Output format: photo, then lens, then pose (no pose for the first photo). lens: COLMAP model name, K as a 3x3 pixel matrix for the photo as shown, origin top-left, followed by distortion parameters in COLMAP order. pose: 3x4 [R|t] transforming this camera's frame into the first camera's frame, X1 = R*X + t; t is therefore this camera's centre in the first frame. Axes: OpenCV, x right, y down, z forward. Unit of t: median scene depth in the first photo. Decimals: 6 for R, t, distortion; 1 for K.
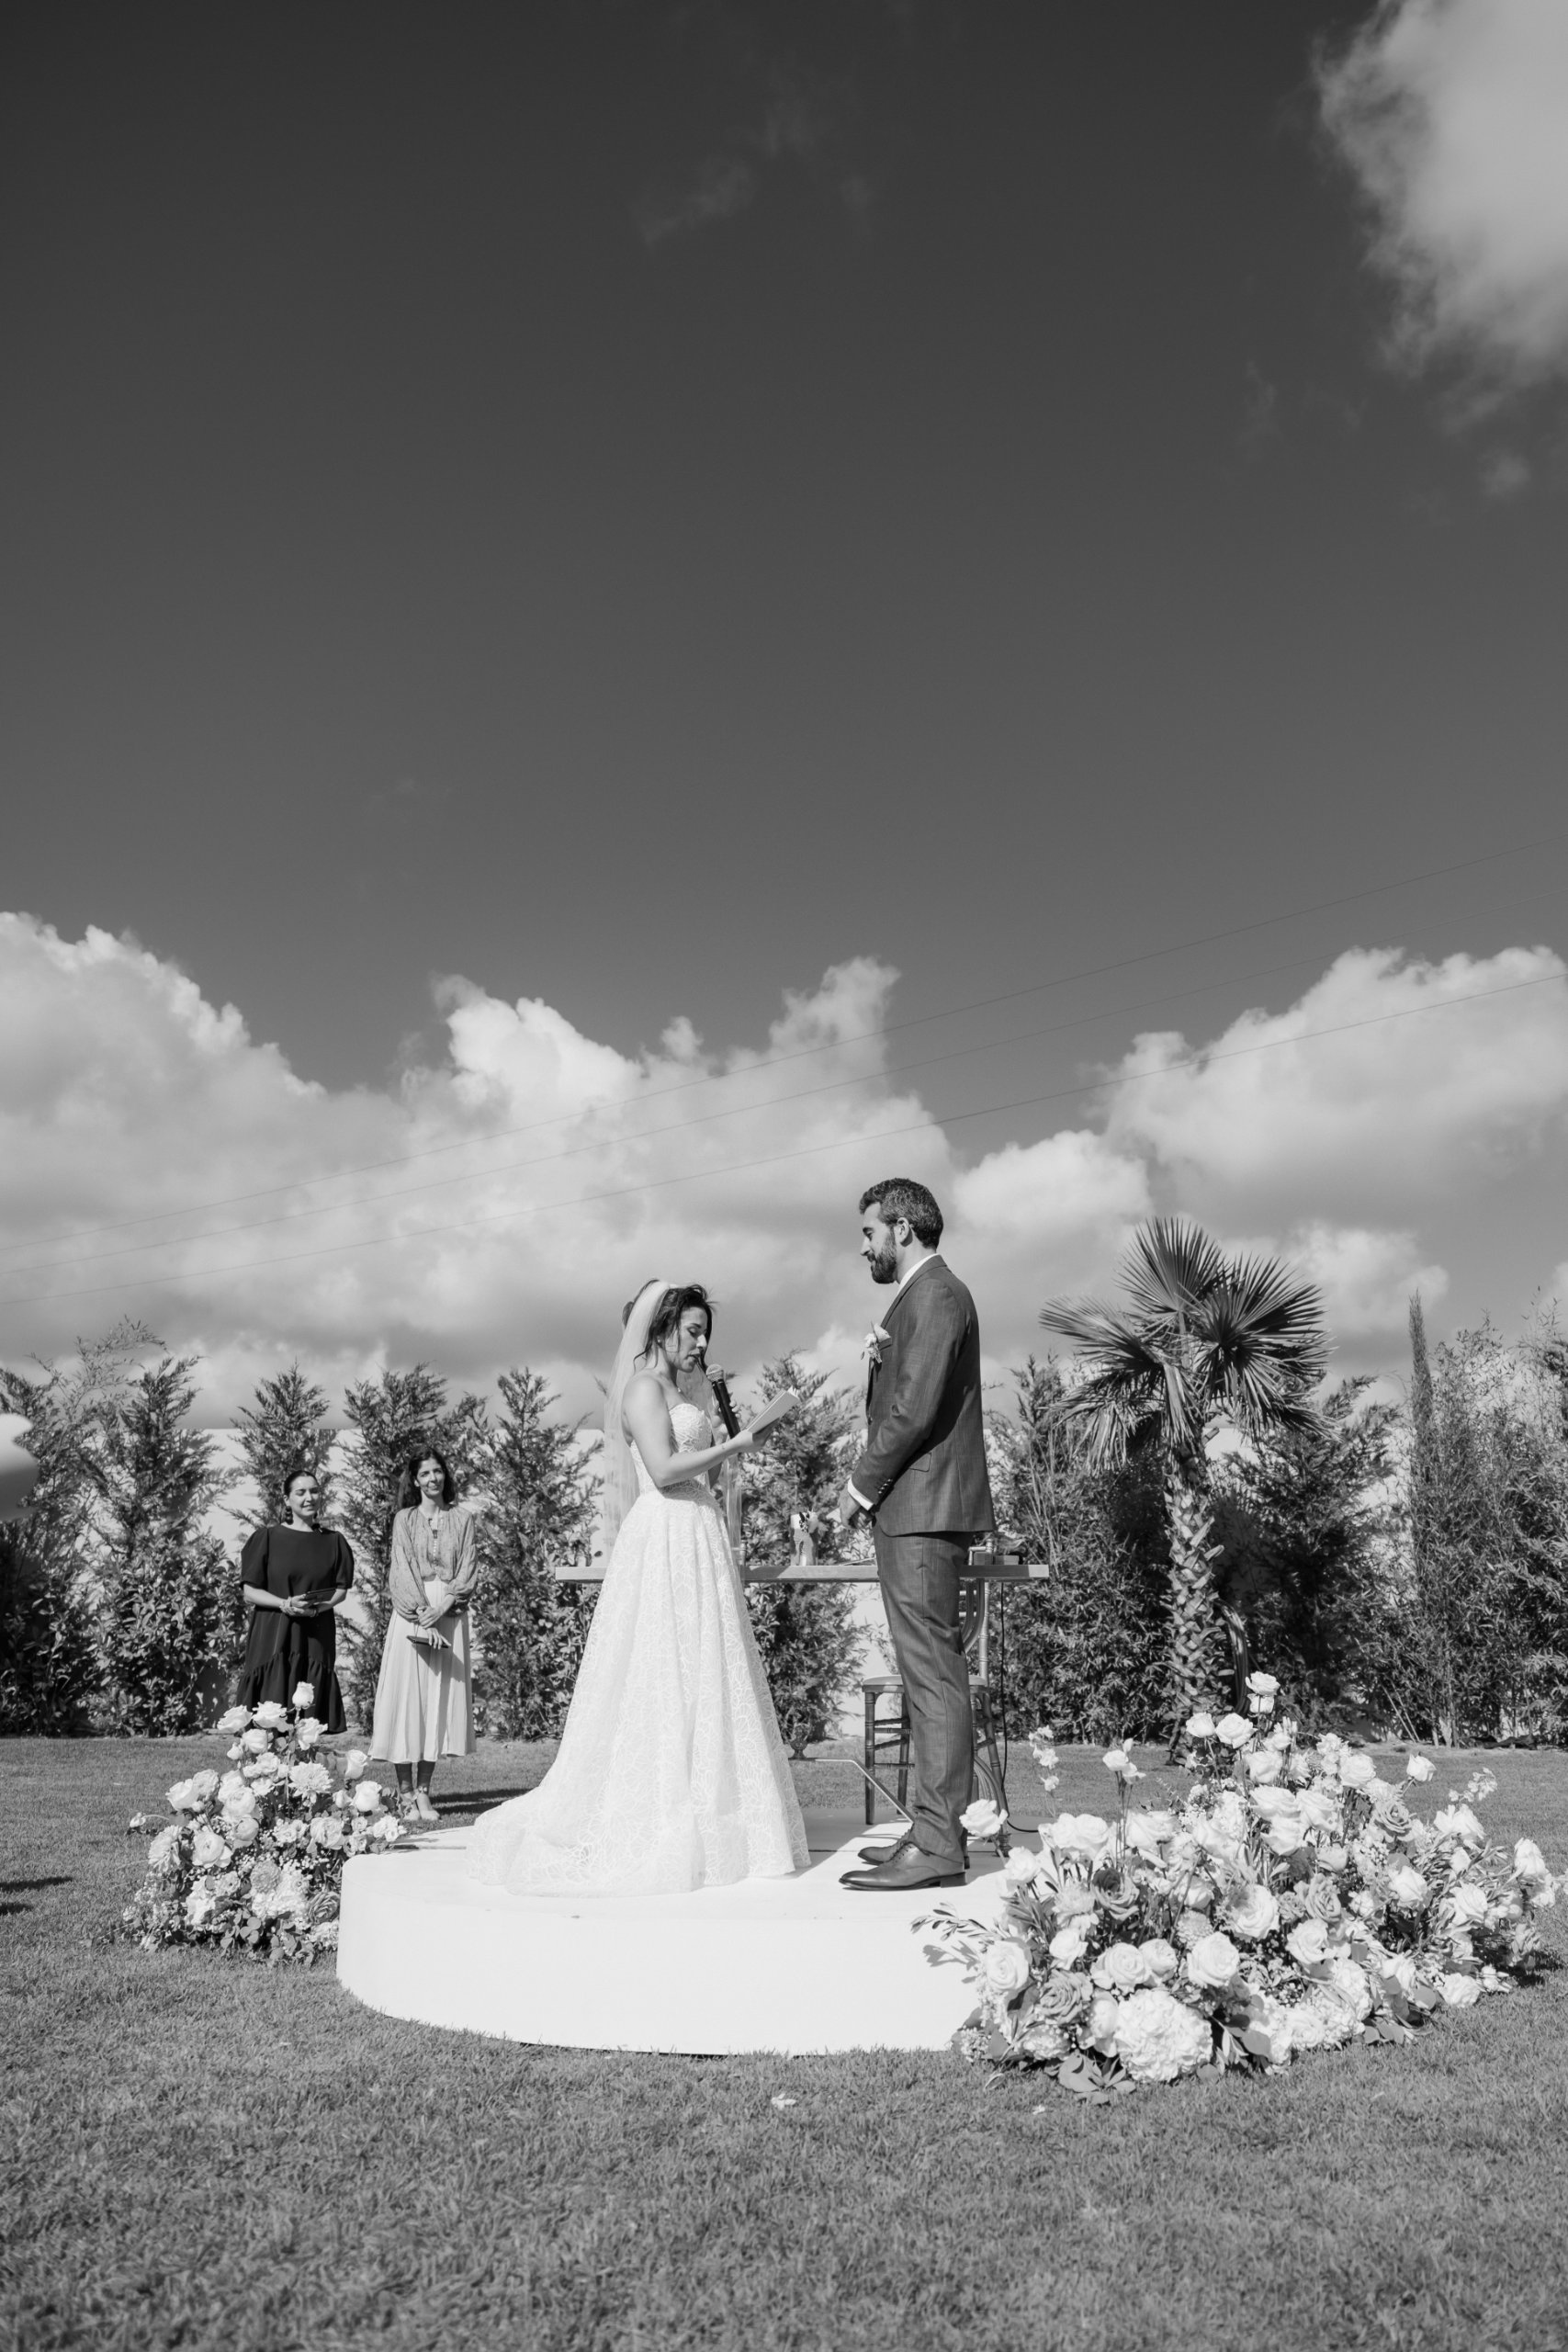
lens RADIAL K [[1765.1, 0, 784.0], [0, 1765.1, 1176.0], [0, 0, 1]] dist [0.006648, 0.001771]
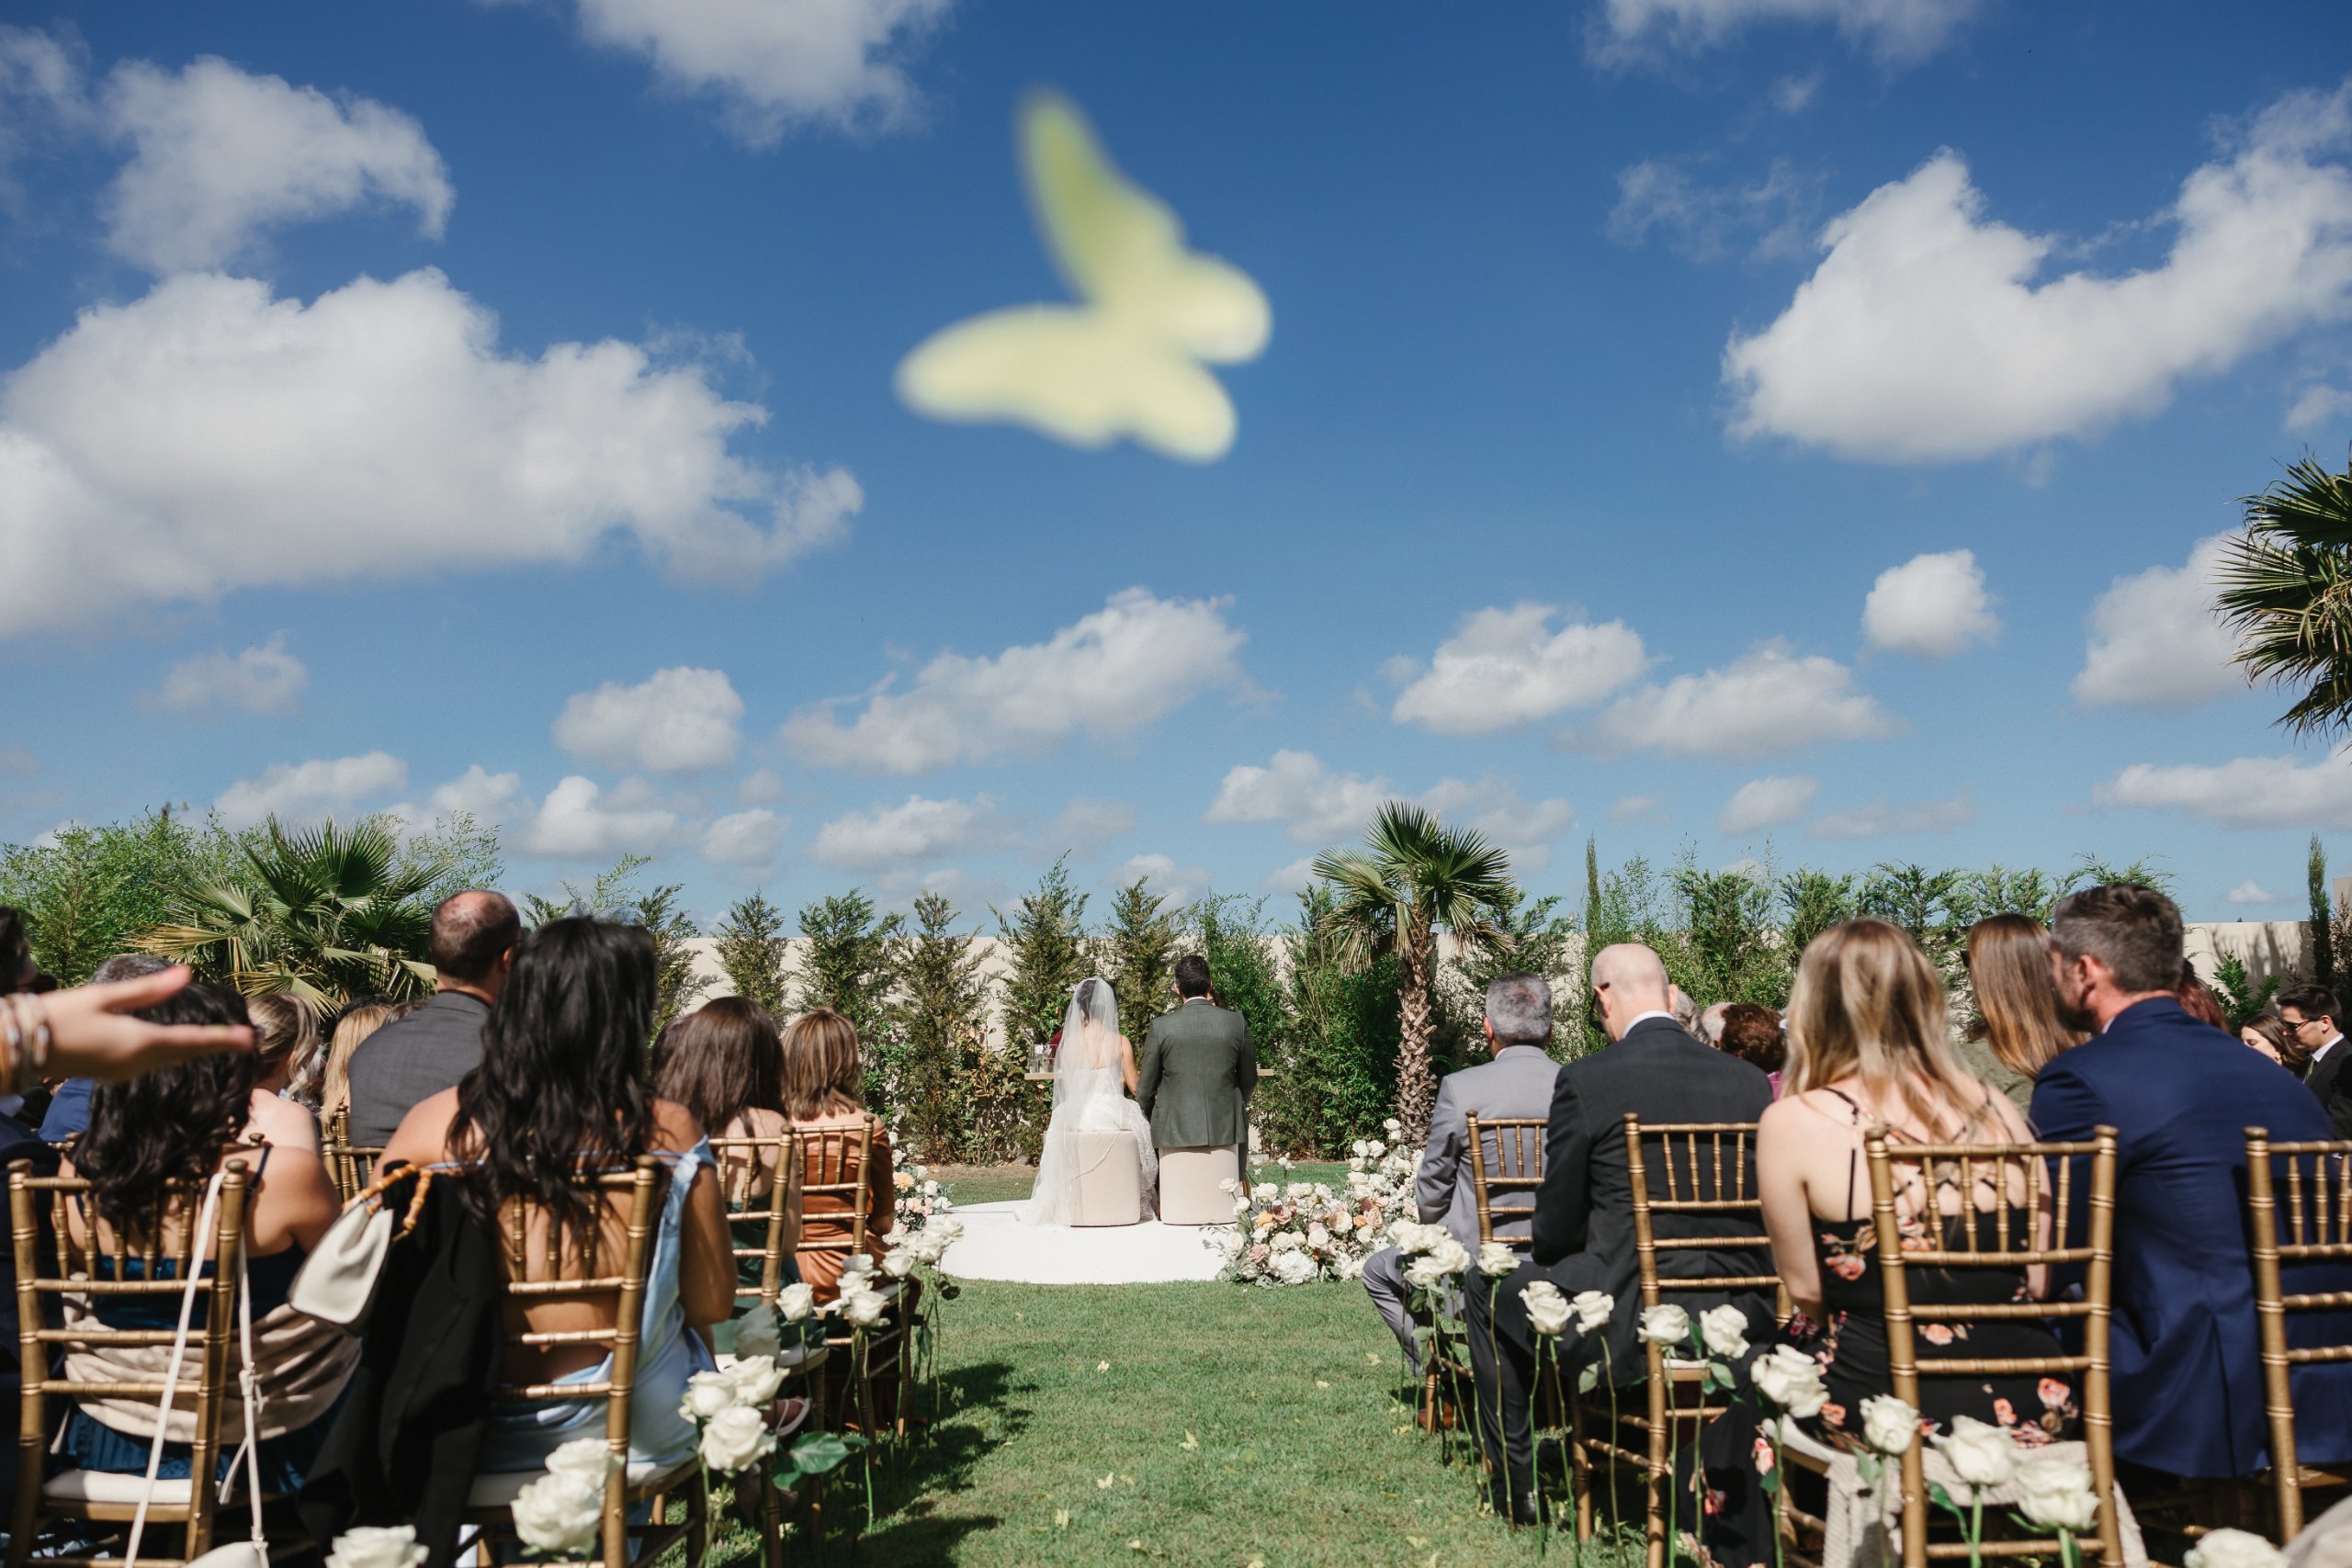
lens RADIAL K [[1765.1, 0, 1176.0], [0, 1765.1, 784.0], [0, 0, 1]] dist [0.006648, 0.001771]
pose [[0.999411, -0.008010, 0.033371, -0.009485], [0.004791, 0.995423, 0.095445, -0.115492], [-0.033983, -0.095229, 0.994875, -0.376103]]
